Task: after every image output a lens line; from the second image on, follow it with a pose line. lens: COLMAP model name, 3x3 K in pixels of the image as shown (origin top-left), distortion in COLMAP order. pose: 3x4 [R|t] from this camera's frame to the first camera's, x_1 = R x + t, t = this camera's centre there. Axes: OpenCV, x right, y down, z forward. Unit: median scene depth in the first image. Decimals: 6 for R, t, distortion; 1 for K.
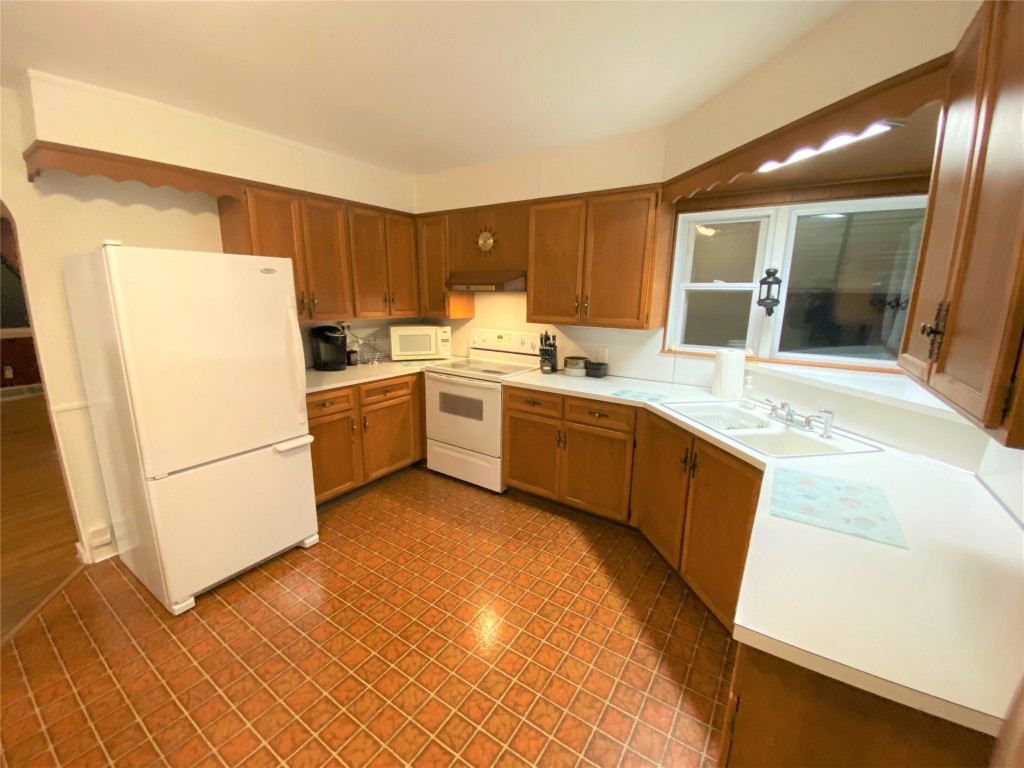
lens RADIAL K [[414.4, 0, 512.0], [0, 414.4, 384.0], [0, 0, 1]] dist [-0.000422, -0.000189]
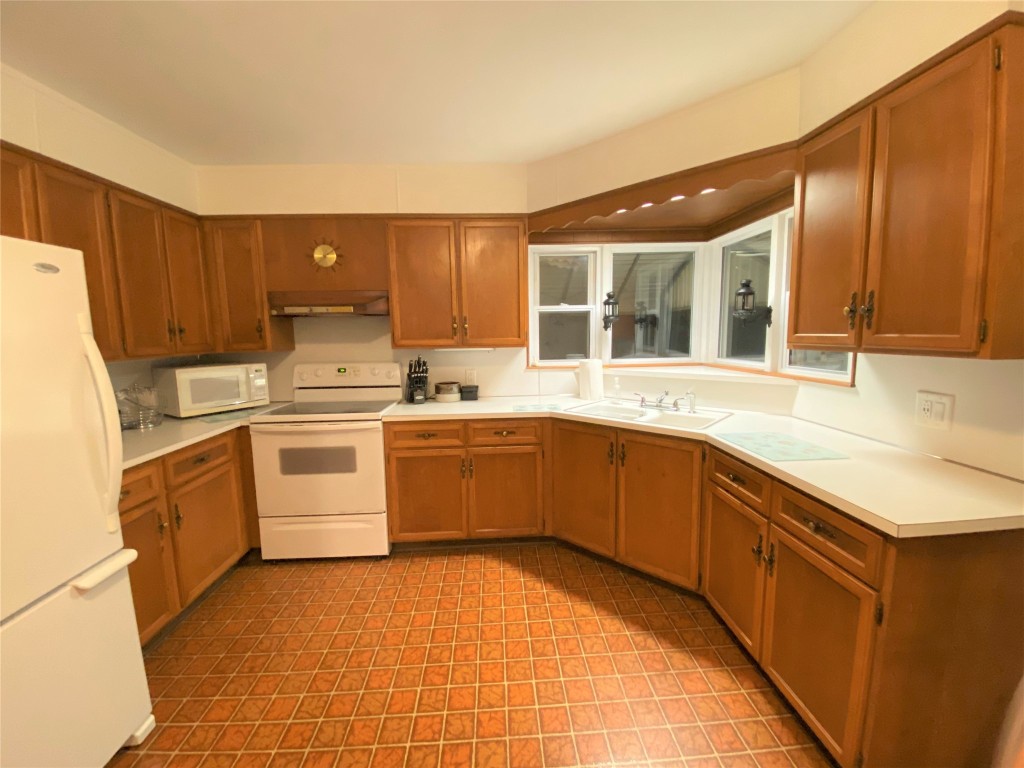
lens RADIAL K [[415.8, 0, 512.0], [0, 415.8, 384.0], [0, 0, 1]] dist [0.002323, -0.000220]
pose [[0.798788, -0.099118, 0.593392, -0.311640], [0.157351, 0.986421, -0.047048, 0.007053], [-0.580671, 0.130952, 0.803537, 0.161611]]
